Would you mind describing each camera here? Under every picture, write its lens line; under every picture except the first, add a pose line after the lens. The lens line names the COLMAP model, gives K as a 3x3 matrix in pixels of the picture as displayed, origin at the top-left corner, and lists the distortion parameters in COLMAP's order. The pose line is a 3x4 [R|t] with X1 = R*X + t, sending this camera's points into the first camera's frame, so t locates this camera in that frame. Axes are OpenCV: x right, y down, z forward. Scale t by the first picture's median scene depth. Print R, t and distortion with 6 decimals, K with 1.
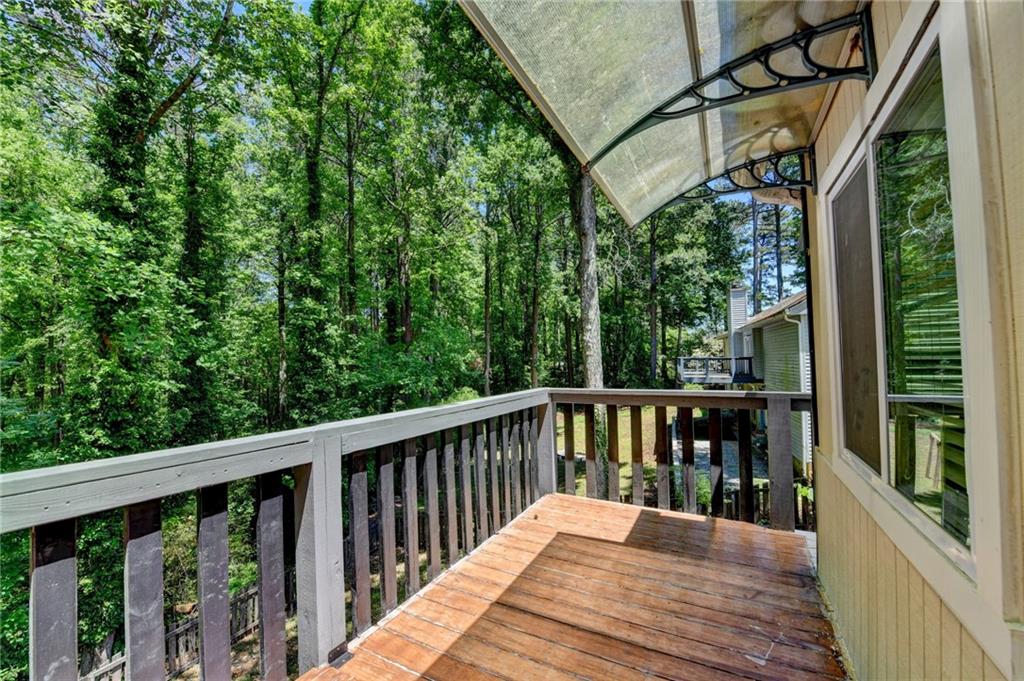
lens RADIAL K [[407.8, 0, 508.4], [0, 407.8, 344.4], [0, 0, 1]] dist [-0.017123, -0.000455]
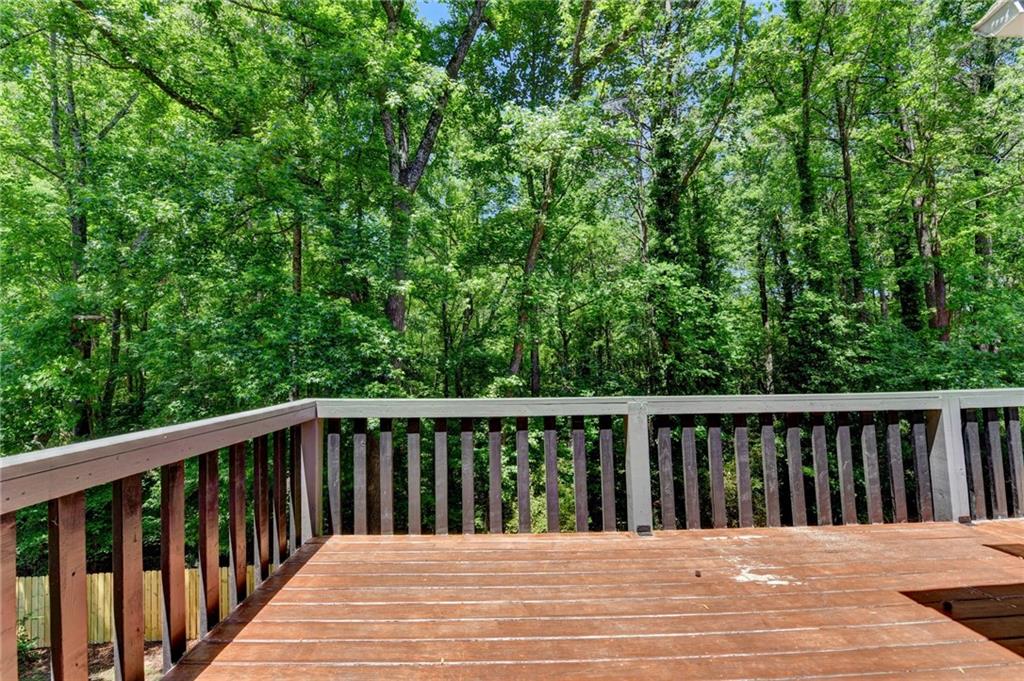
lens RADIAL K [[407.8, 0, 508.4], [0, 407.8, 344.4], [0, 0, 1]] dist [-0.017123, -0.000455]
pose [[0.493872, -0.034305, -0.868857, 0.012614], [0.050763, 0.998655, -0.010576, -0.008284], [0.868051, -0.038882, 0.494949, -0.160231]]
